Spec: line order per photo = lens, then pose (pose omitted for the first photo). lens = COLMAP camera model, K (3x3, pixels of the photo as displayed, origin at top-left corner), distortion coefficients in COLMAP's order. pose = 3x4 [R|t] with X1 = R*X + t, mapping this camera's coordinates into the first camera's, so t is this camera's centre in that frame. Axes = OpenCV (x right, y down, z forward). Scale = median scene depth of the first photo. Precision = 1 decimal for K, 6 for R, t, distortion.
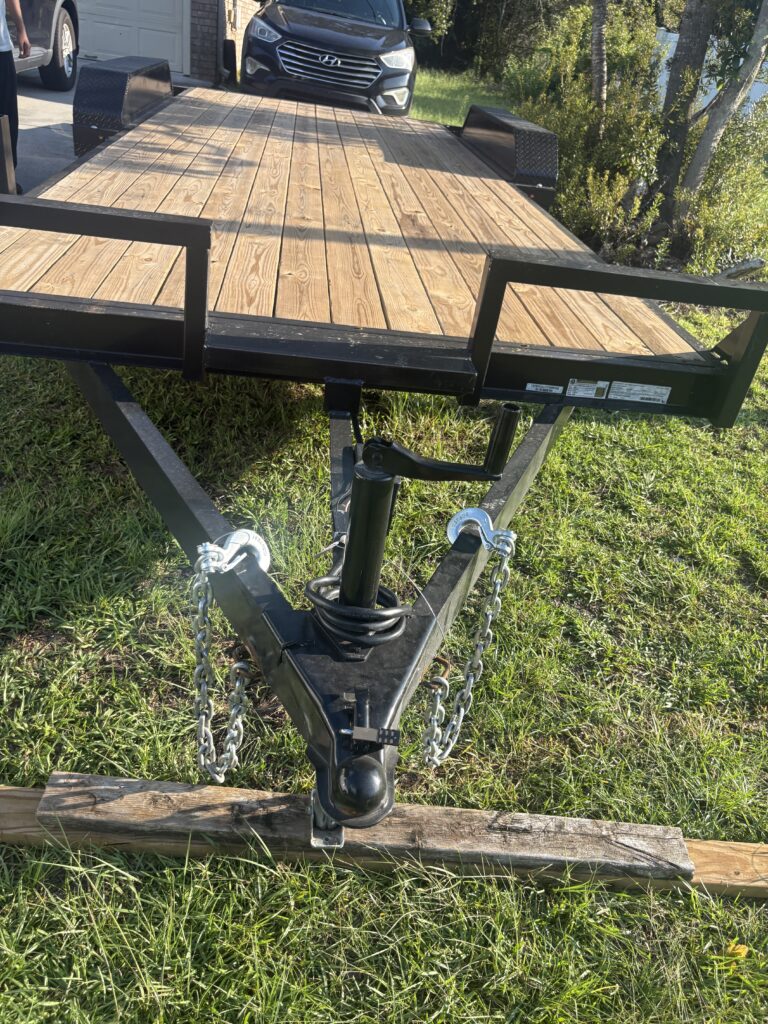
lens RADIAL K [[773.0, 0, 394.0], [0, 773.0, 510.5], [0, 0, 1]] dist [0.033918, -0.050067]
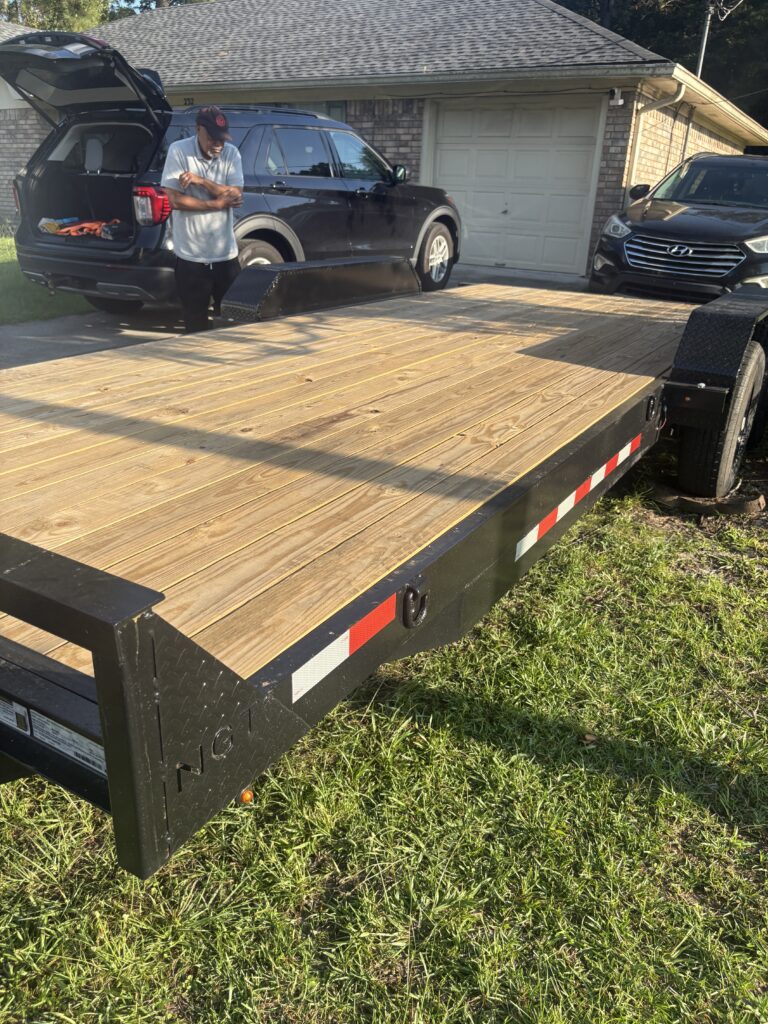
lens RADIAL K [[773.0, 0, 394.0], [0, 773.0, 510.5], [0, 0, 1]] dist [0.033918, -0.050067]
pose [[0.798856, 0.124569, -0.588482, 0.221556], [-0.253014, 0.957154, -0.140855, -0.080014], [0.545722, 0.261417, 0.796146, 0.181664]]
